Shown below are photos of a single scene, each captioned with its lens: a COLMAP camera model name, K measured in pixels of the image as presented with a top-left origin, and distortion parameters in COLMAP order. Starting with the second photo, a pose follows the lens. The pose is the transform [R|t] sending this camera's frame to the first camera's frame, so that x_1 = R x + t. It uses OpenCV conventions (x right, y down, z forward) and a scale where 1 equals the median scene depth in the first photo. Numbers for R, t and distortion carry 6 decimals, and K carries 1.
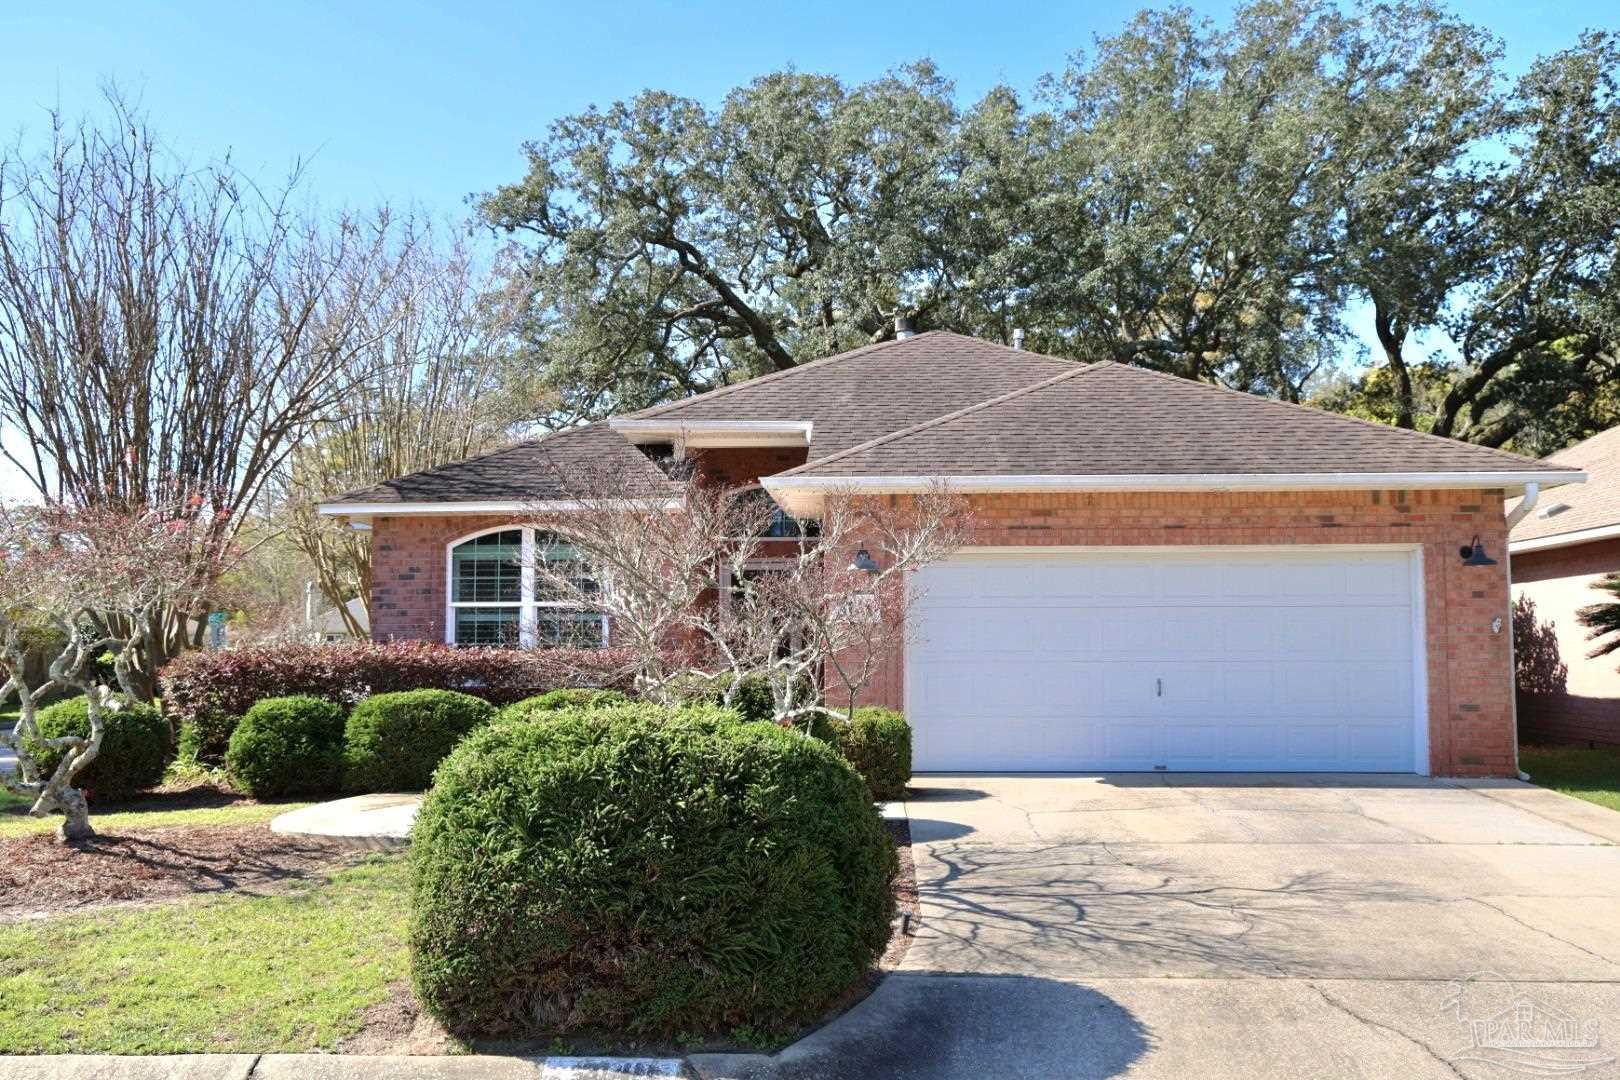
lens RADIAL K [[1398.1, 0, 810.0], [0, 1398.1, 540.0], [0, 0, 1]] dist [0.001280, -0.000561]
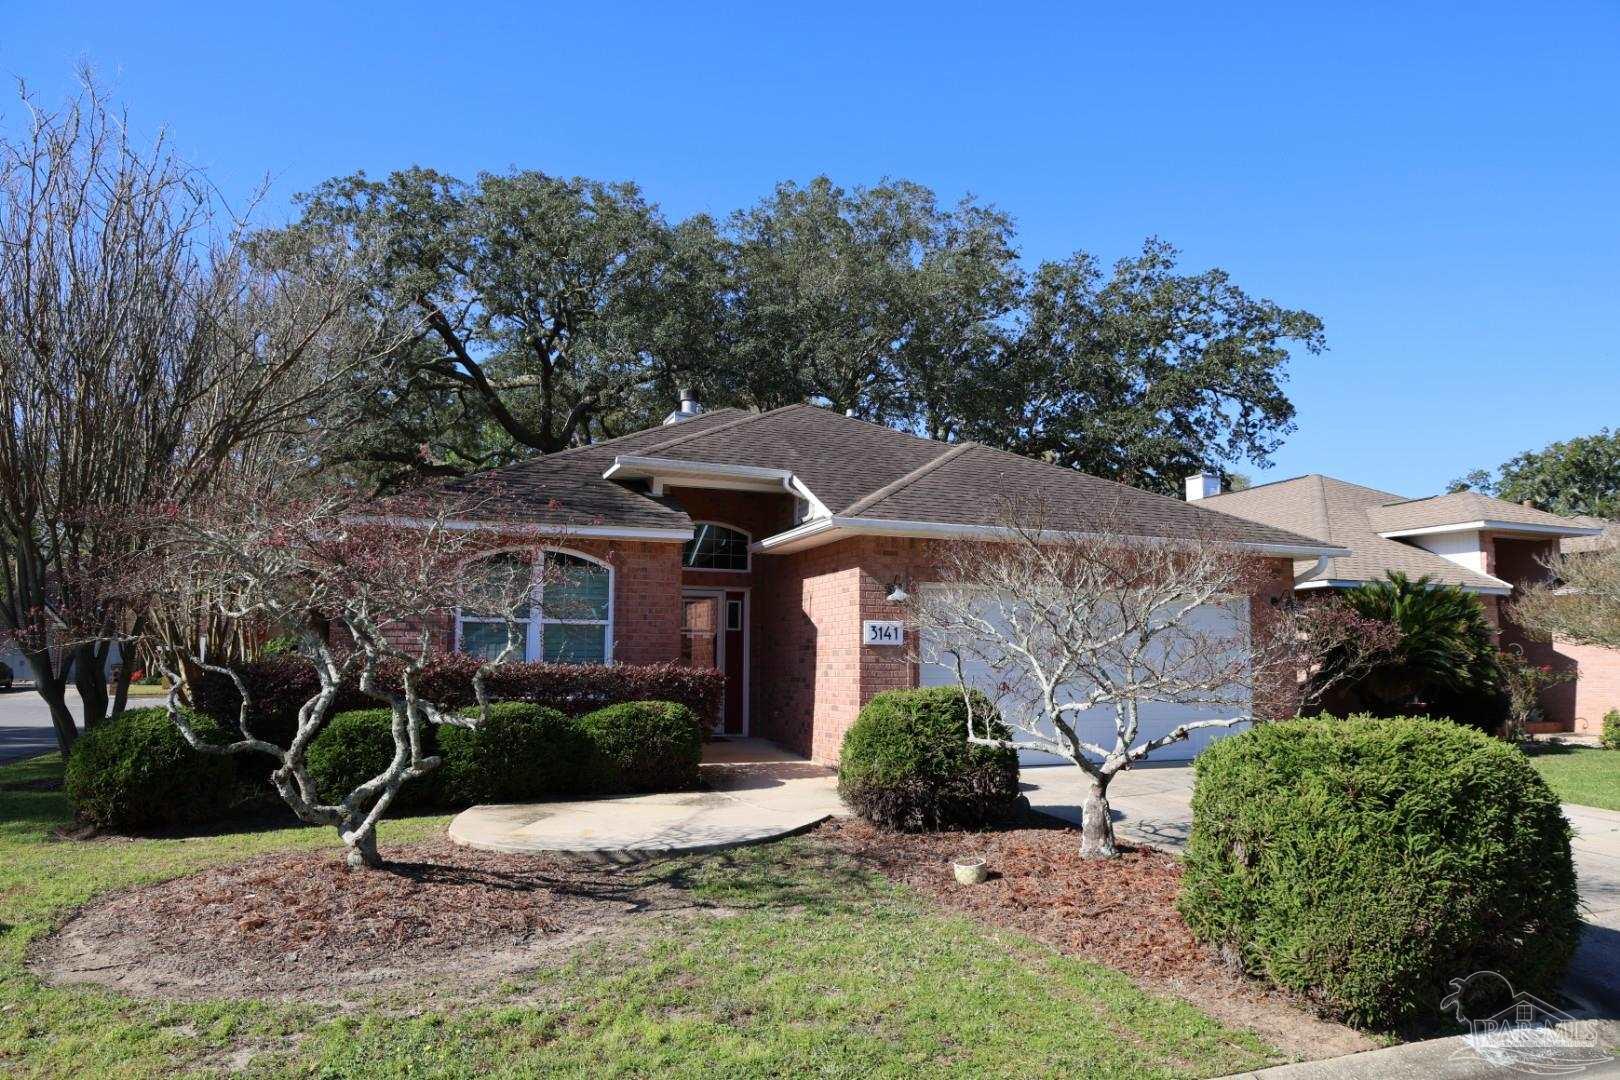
lens RADIAL K [[1114.5, 0, 821.3], [0, 1114.5, 538.7], [0, 0, 1]] dist [-0.054085, -0.000677]
pose [[0.915996, 0.056730, 0.397156, -0.334140], [-0.041264, 0.998024, -0.047387, 0.014741], [-0.399060, 0.027018, 0.916527, 0.141189]]
